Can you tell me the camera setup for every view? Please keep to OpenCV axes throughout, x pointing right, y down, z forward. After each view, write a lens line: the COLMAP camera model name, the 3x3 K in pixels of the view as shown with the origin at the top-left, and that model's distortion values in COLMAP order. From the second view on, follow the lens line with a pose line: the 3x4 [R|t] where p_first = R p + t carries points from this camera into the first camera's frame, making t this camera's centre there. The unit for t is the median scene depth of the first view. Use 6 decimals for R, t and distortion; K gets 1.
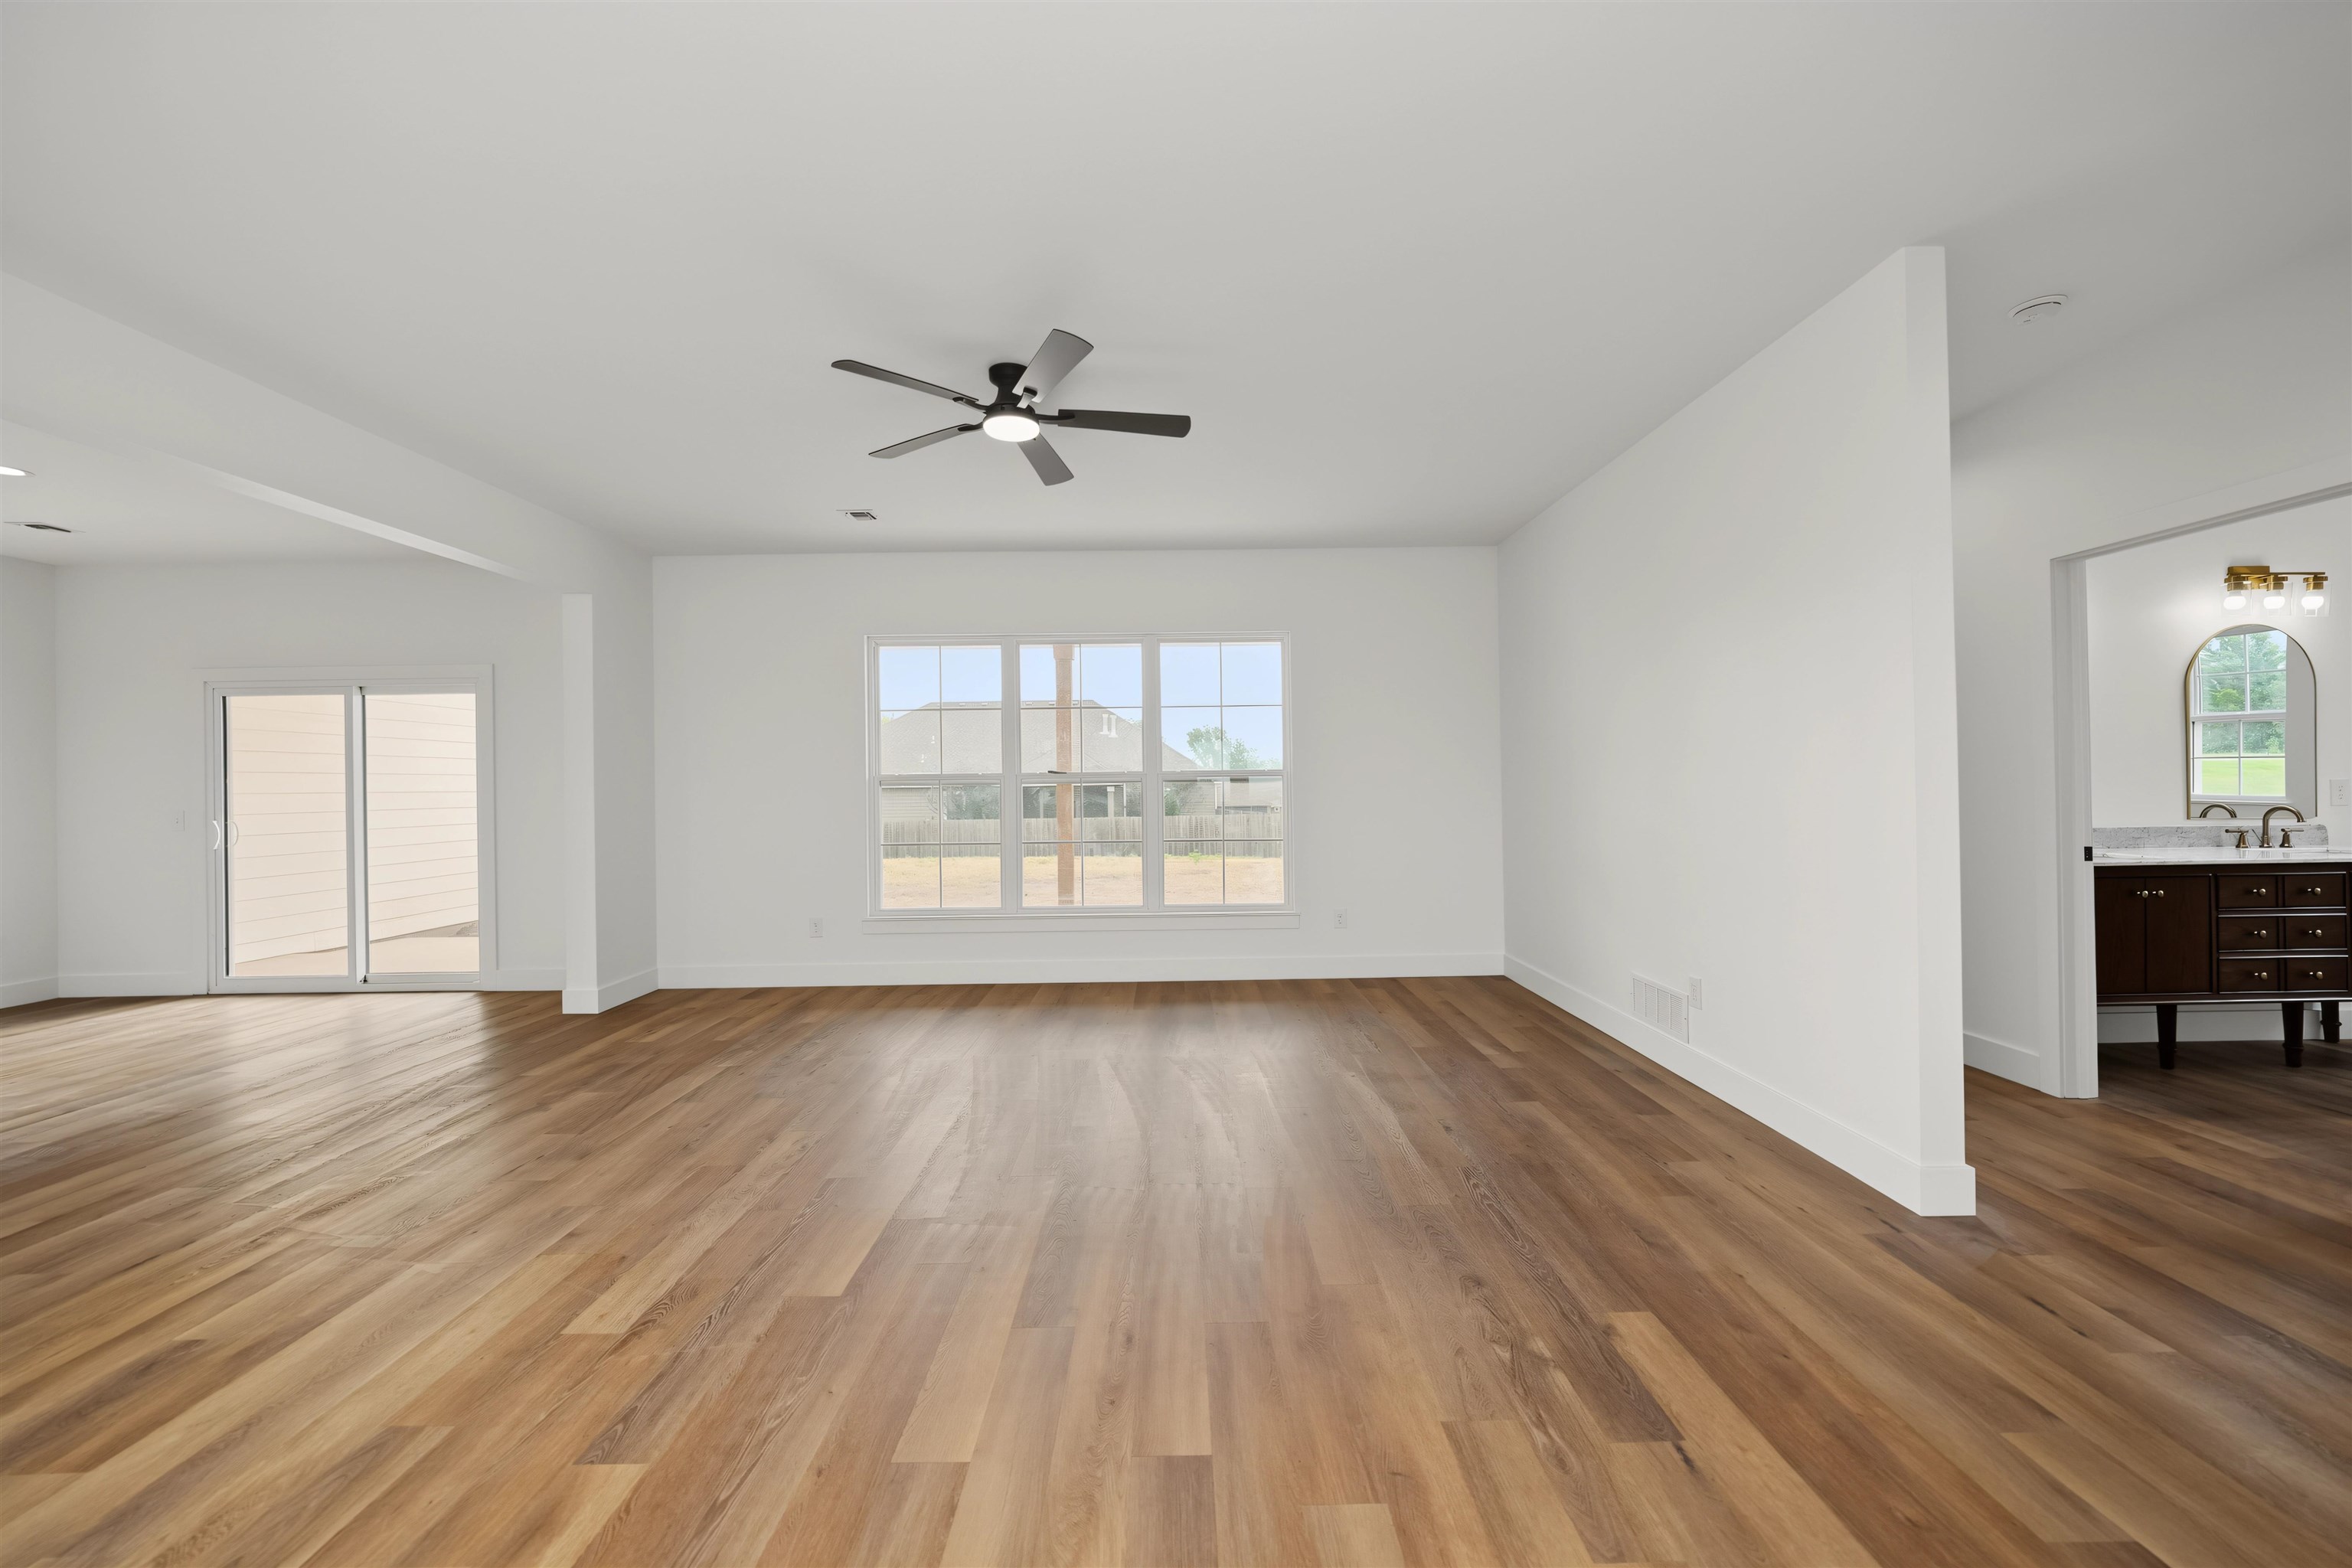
lens RADIAL K [[887.6, 0, 1186.9], [0, 887.6, 784.6], [0, 0, 1]] dist [0.002861, 0.001457]
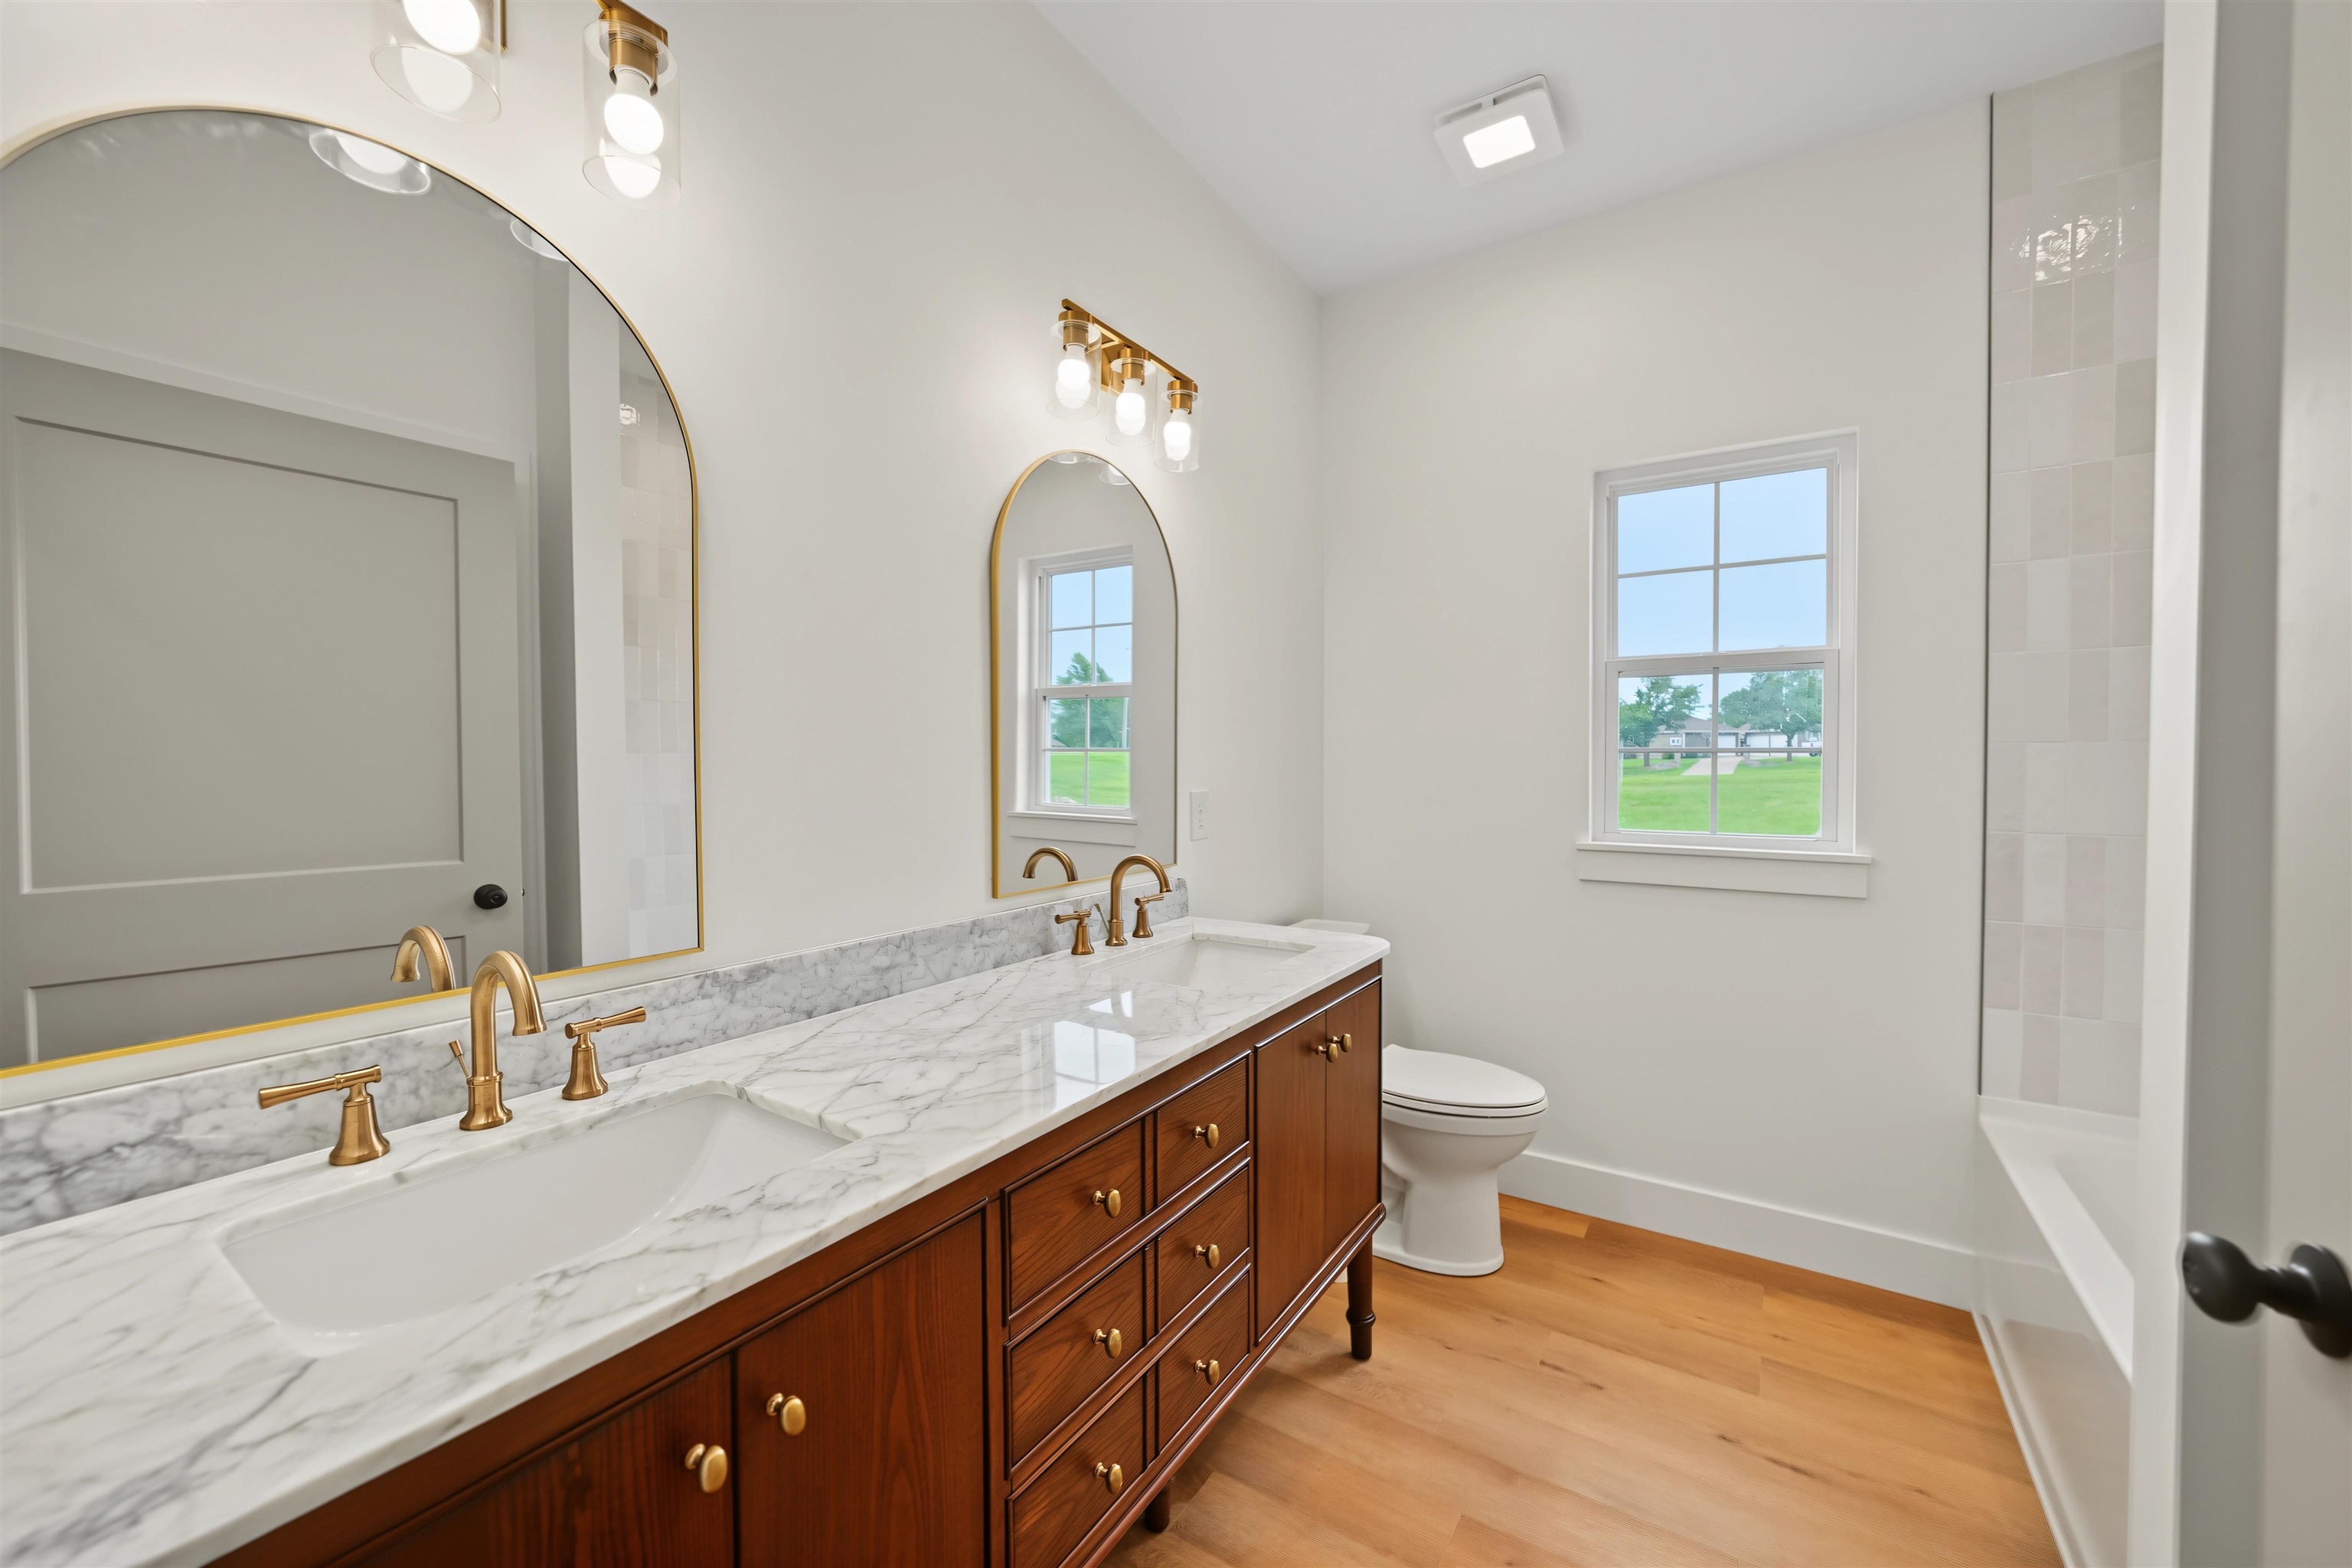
lens RADIAL K [[887.6, 0, 1178.0], [0, 887.6, 778.4], [0, 0, 1]] dist [0.002861, 0.001457]
pose [[0.572579, 0.004016, 0.819840, 0.853576], [-0.009339, 0.999955, 0.001624, -0.015285], [-0.819797, -0.008587, 0.572590, 0.715515]]
